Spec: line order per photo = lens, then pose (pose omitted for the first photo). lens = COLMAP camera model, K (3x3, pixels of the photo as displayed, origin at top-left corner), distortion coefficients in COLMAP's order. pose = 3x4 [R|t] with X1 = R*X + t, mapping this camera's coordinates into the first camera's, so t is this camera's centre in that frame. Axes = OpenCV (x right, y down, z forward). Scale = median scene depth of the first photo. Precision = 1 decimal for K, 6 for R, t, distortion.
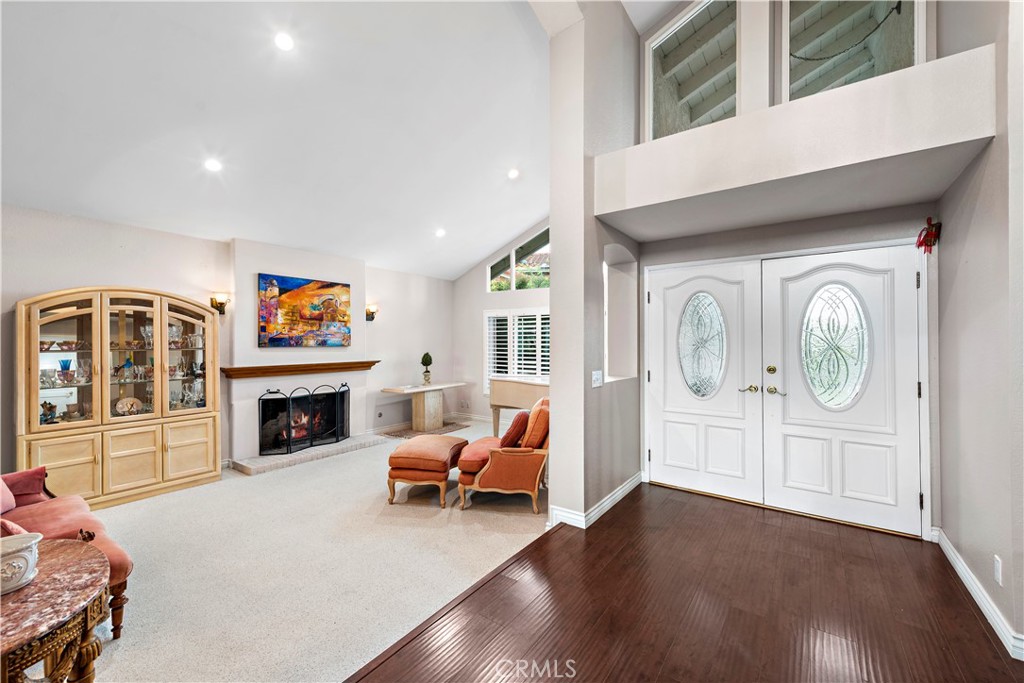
lens RADIAL K [[402.7, 0, 517.6], [0, 402.7, 339.6], [0, 0, 1]] dist [0.008235, -0.000915]
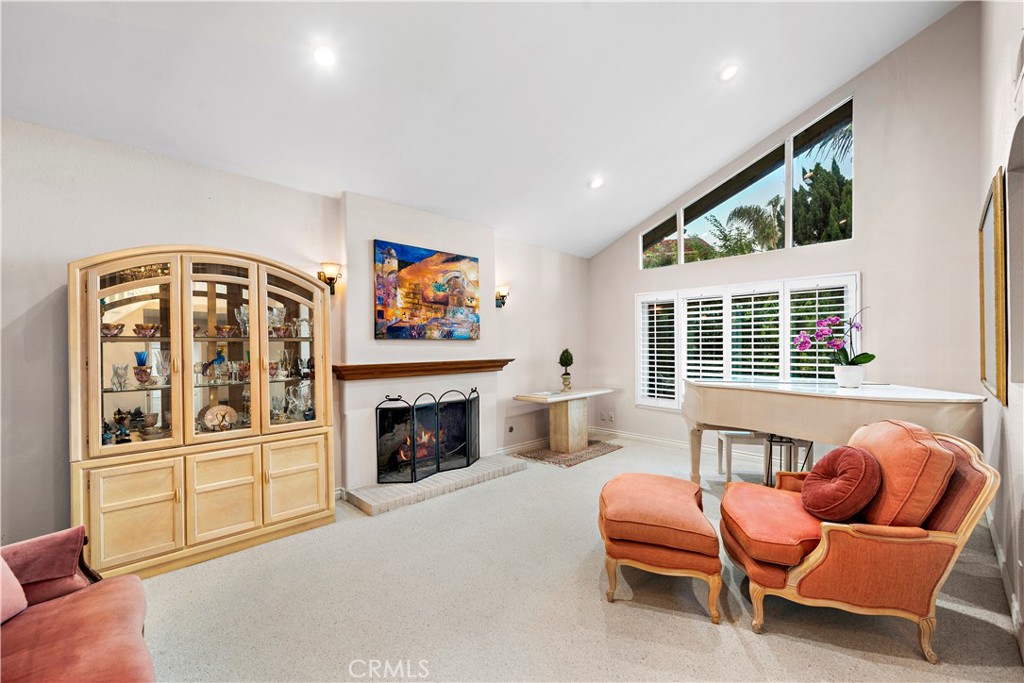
lens RADIAL K [[408.6, 0, 517.9], [0, 408.6, 347.7], [0, 0, 1]] dist [0.010700, -0.000681]
pose [[0.985818, -0.003486, -0.167780, -0.265589], [0.005227, 0.999937, 0.009935, 0.030510], [0.167735, -0.010671, 0.985774, 0.311641]]
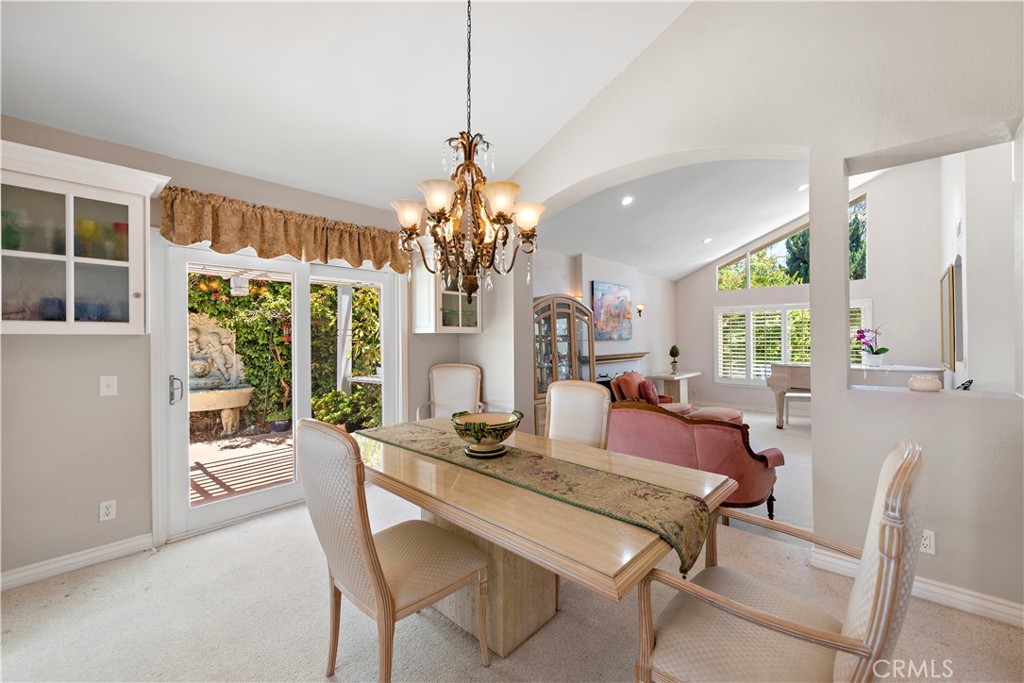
lens RADIAL K [[408.6, 0, 511.9], [0, 408.6, 342.9], [0, 0, 1]] dist [0.010700, -0.000681]
pose [[0.991518, -0.005005, -0.129874, -0.760775], [0.006795, 0.999888, 0.013343, 0.009632], [0.129793, -0.014113, 0.991441, -0.301824]]
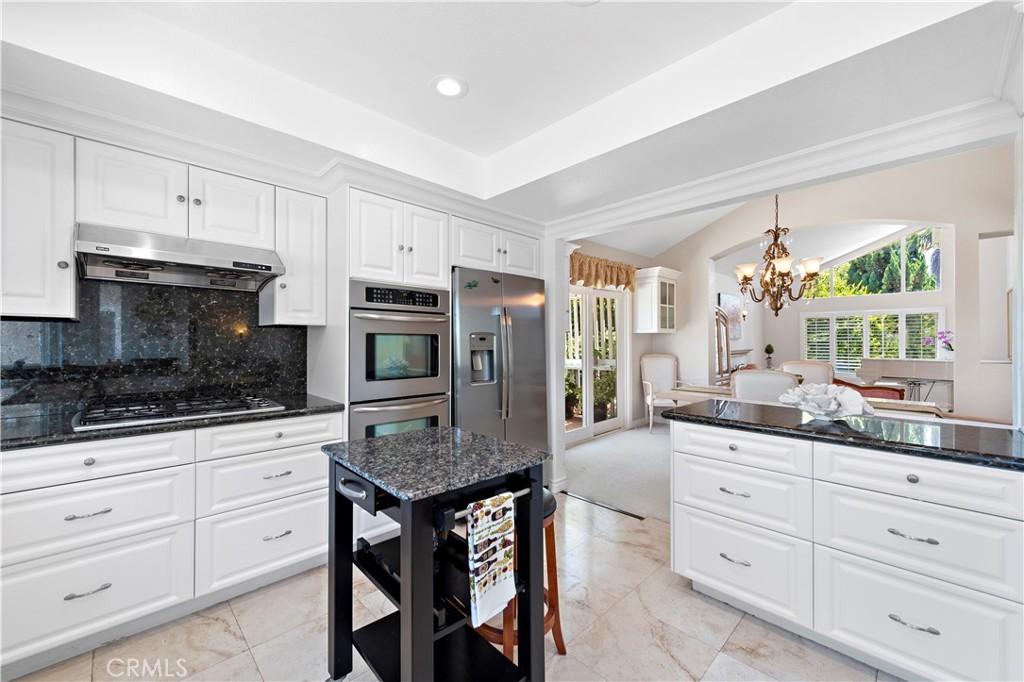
lens RADIAL K [[402.7, 0, 516.3], [0, 402.7, 342.1], [0, 0, 1]] dist [0.008235, -0.000915]
pose [[0.985205, -0.003053, -0.171352, -1.207725], [0.004258, 0.999969, 0.006666, 0.017075], [0.171327, -0.007297, 0.985187, -0.739799]]
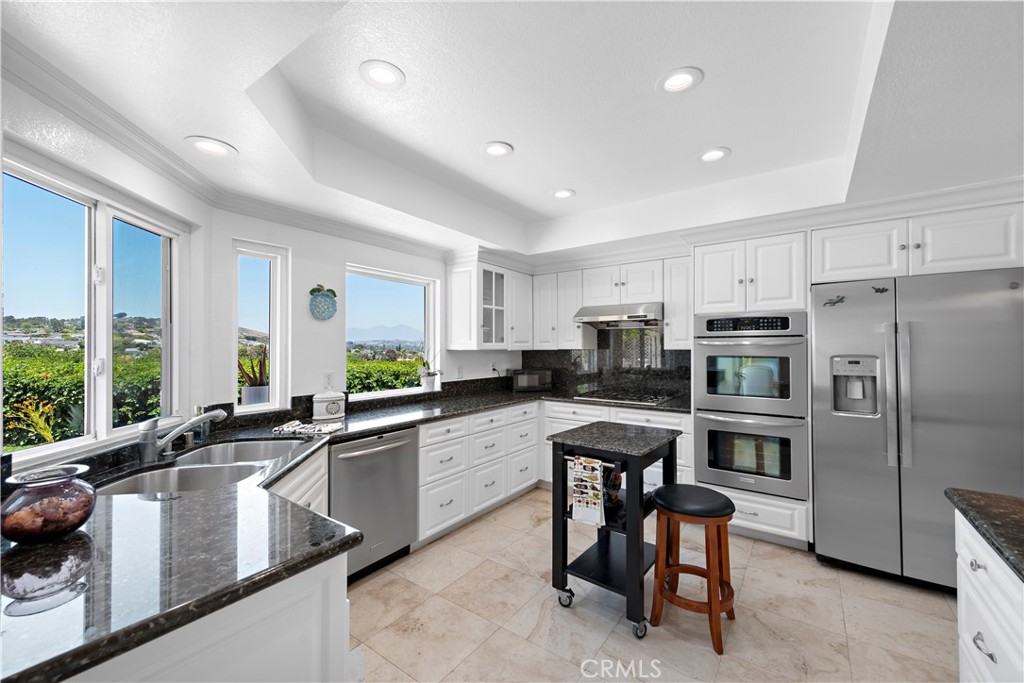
lens RADIAL K [[402.7, 0, 511.1], [0, 402.7, 341.4], [0, 0, 1]] dist [0.008235, -0.000915]
pose [[-0.015476, -0.022954, -0.999617, -0.848402], [0.009154, 0.999691, -0.023098, -0.002105], [0.999838, -0.009508, -0.015262, -0.586220]]
